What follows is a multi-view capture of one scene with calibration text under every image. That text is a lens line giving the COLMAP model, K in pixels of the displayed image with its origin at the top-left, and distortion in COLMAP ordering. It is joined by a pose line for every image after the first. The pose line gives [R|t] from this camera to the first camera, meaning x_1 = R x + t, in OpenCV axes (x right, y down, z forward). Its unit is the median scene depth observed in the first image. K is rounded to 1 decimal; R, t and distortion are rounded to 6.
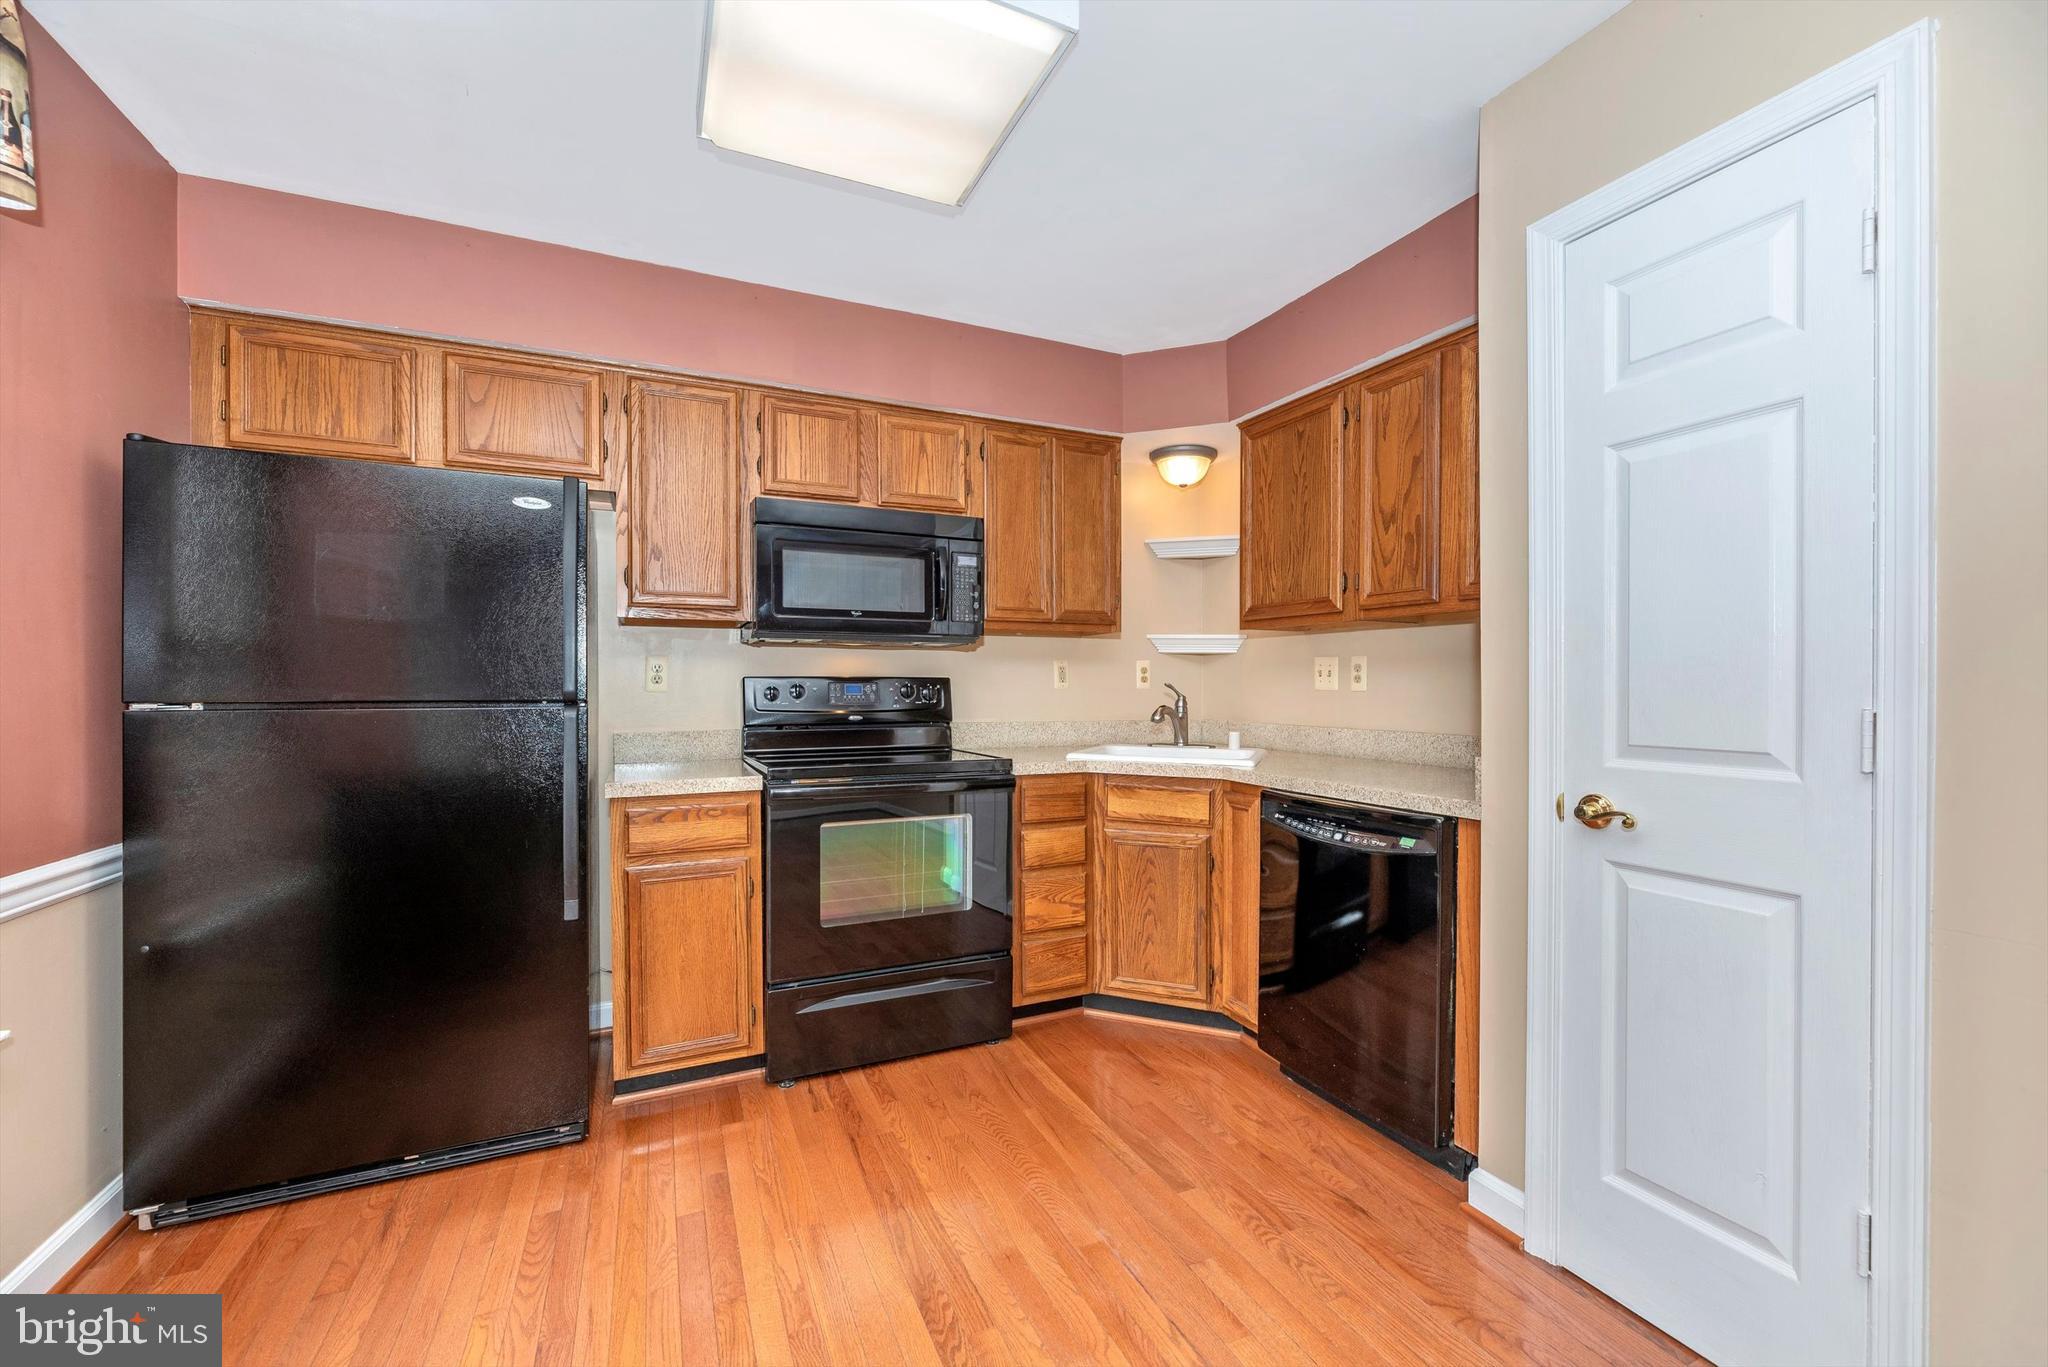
lens RADIAL K [[818.5, 0, 1038.6], [0, 818.5, 689.7], [0, 0, 1]] dist [-0.002857, -0.000378]
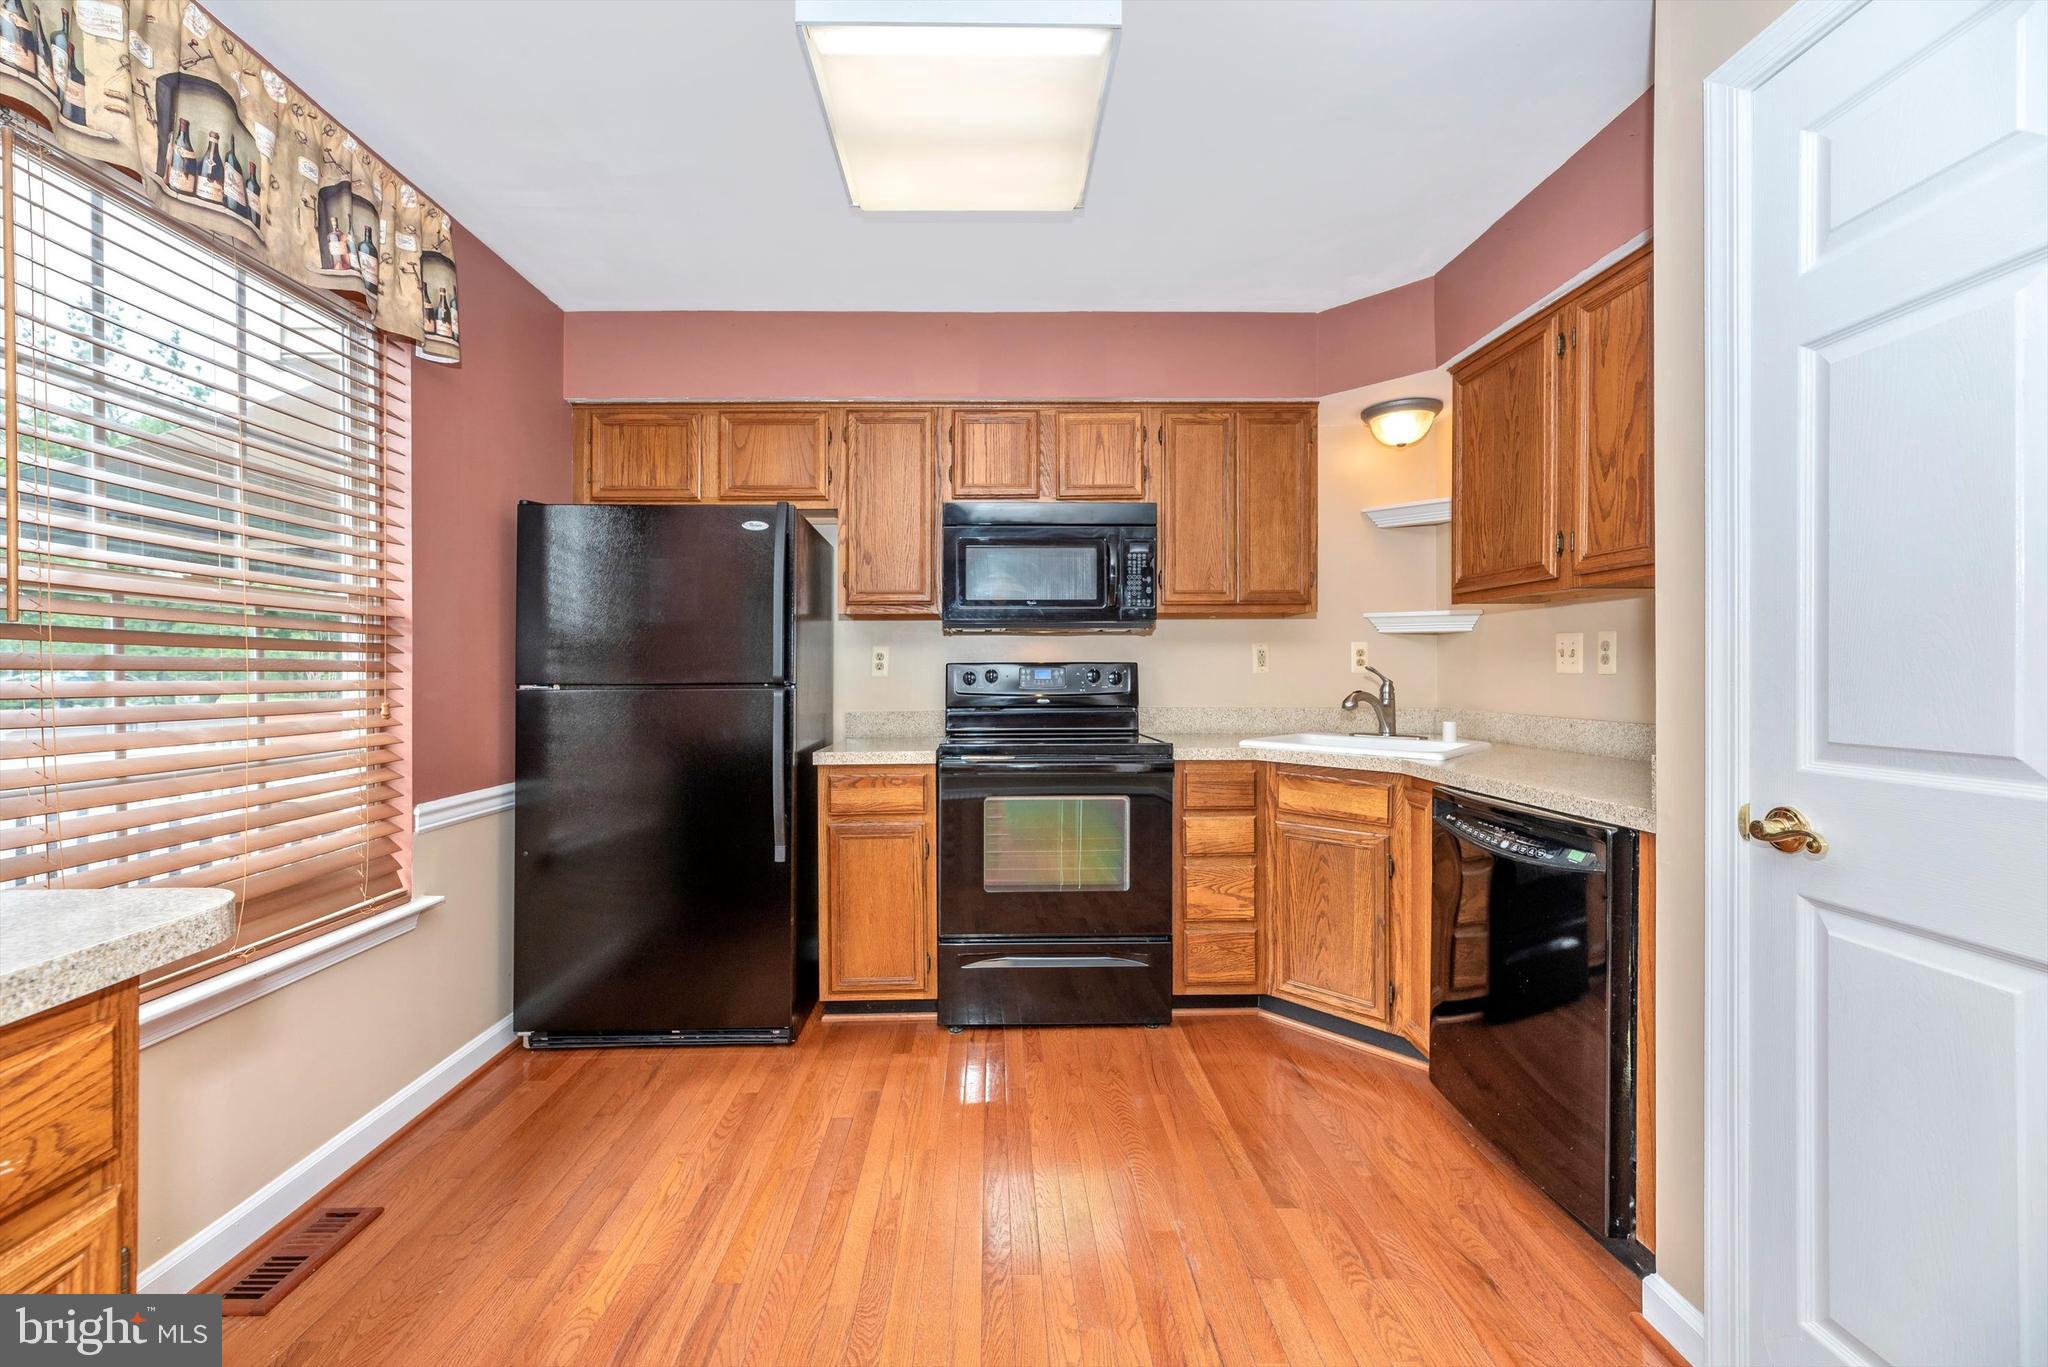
lens RADIAL K [[818.5, 0, 991.1], [0, 818.5, 671.6], [0, 0, 1]] dist [-0.002857, -0.000378]
pose [[0.912067, -0.004478, -0.410017, 0.195829], [0.002190, 0.999979, -0.006050, 0.003200], [0.410035, 0.004620, 0.912058, 0.005853]]
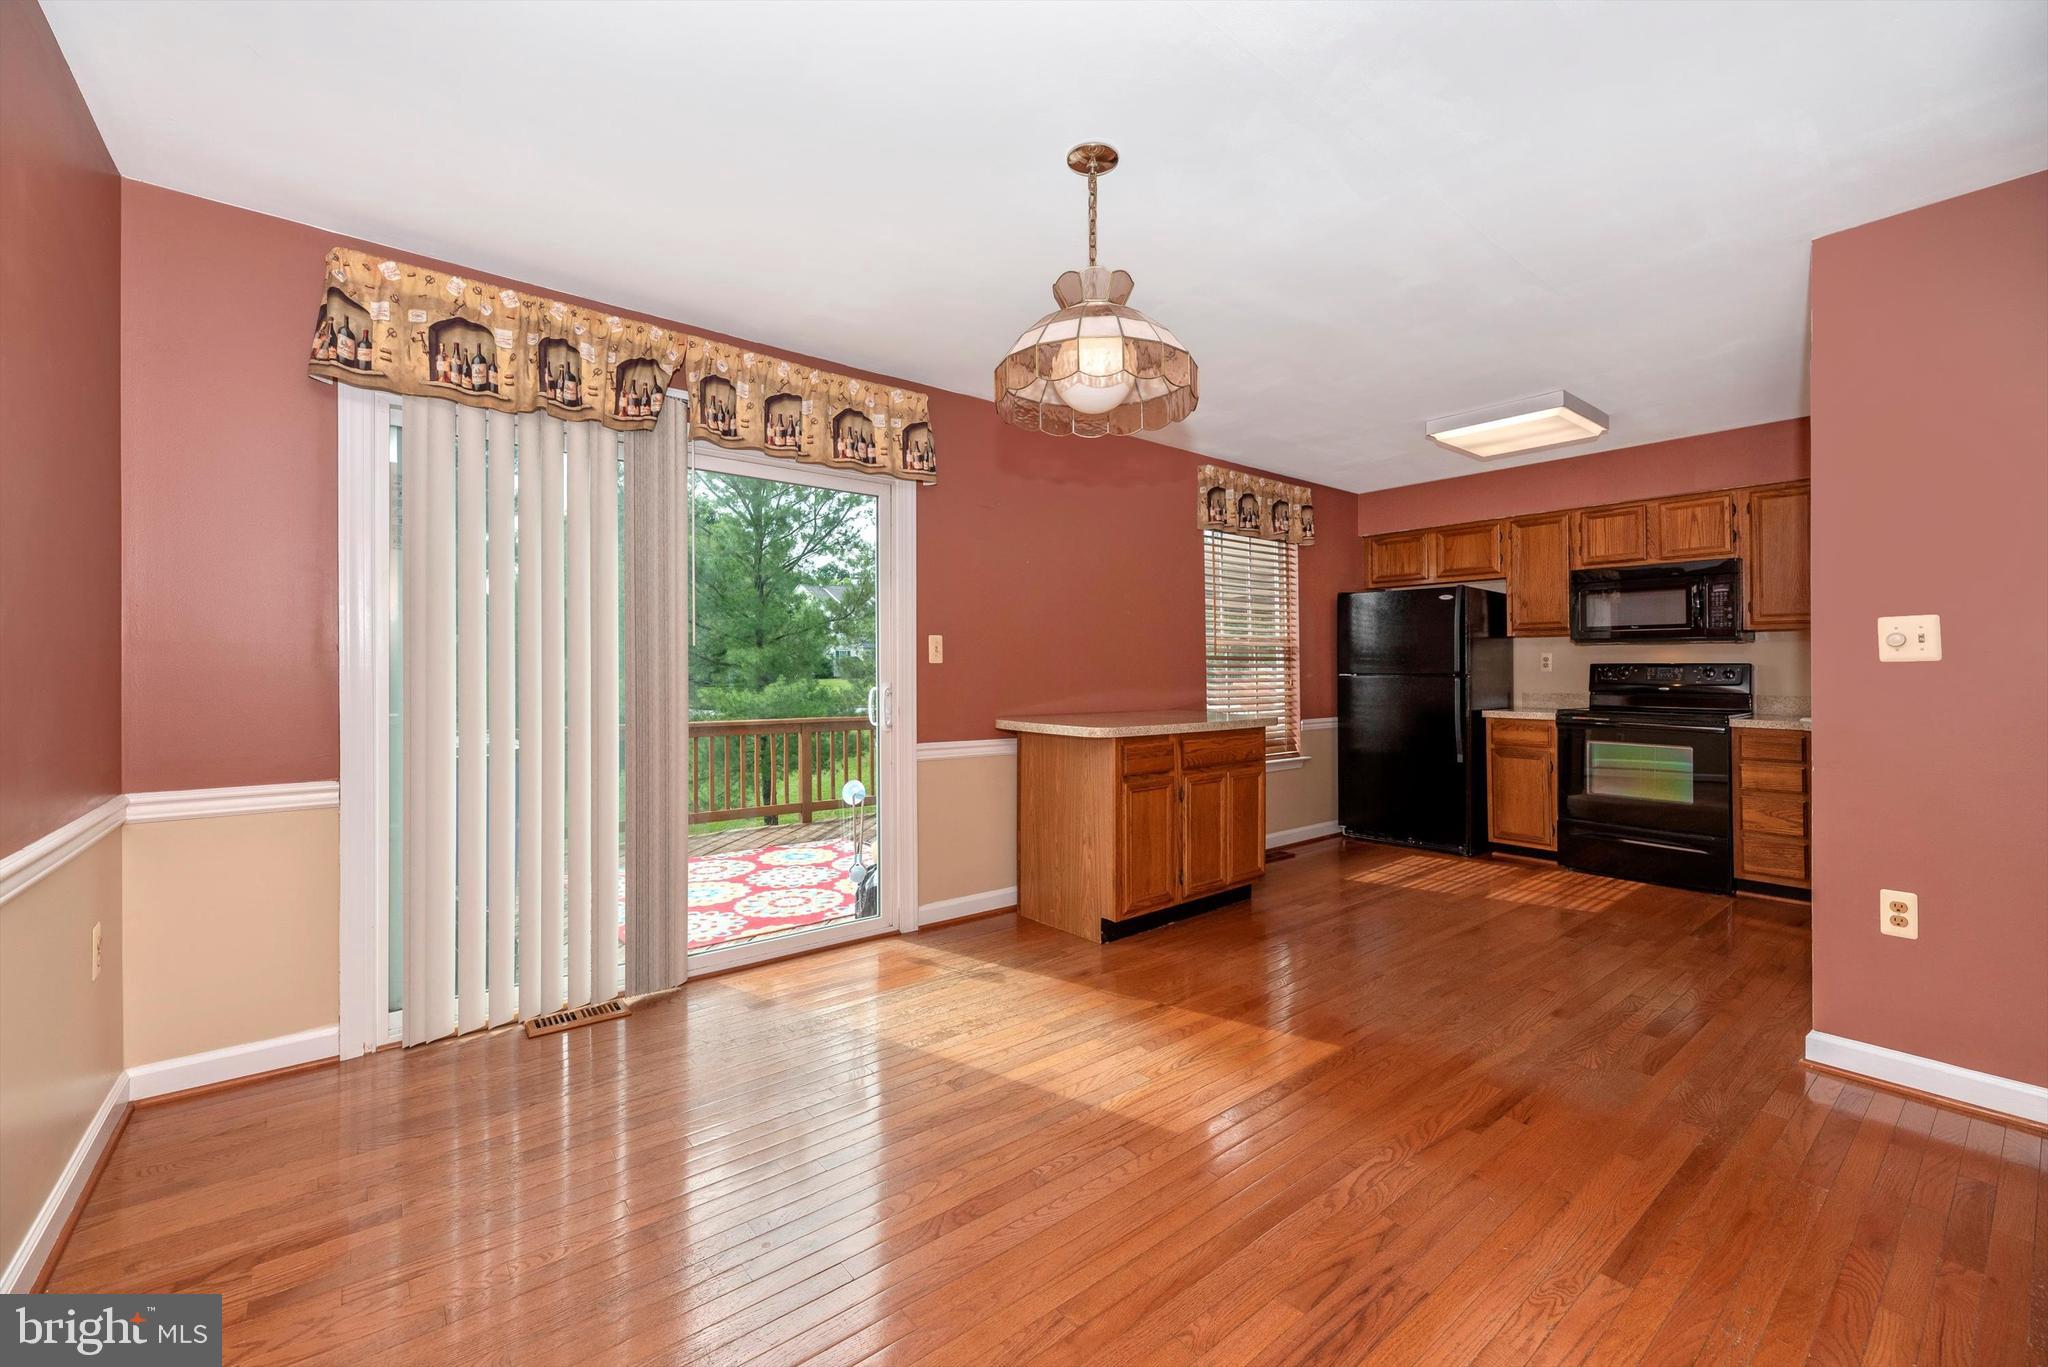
lens RADIAL K [[818.5, 0, 987.3], [0, 818.5, 637.1], [0, 0, 1]] dist [-0.002857, -0.000378]
pose [[0.206993, -0.033165, -0.977780, 1.389093], [-0.005122, 0.999375, -0.034982, -0.005441], [0.978329, 0.012249, 0.206694, -0.819728]]
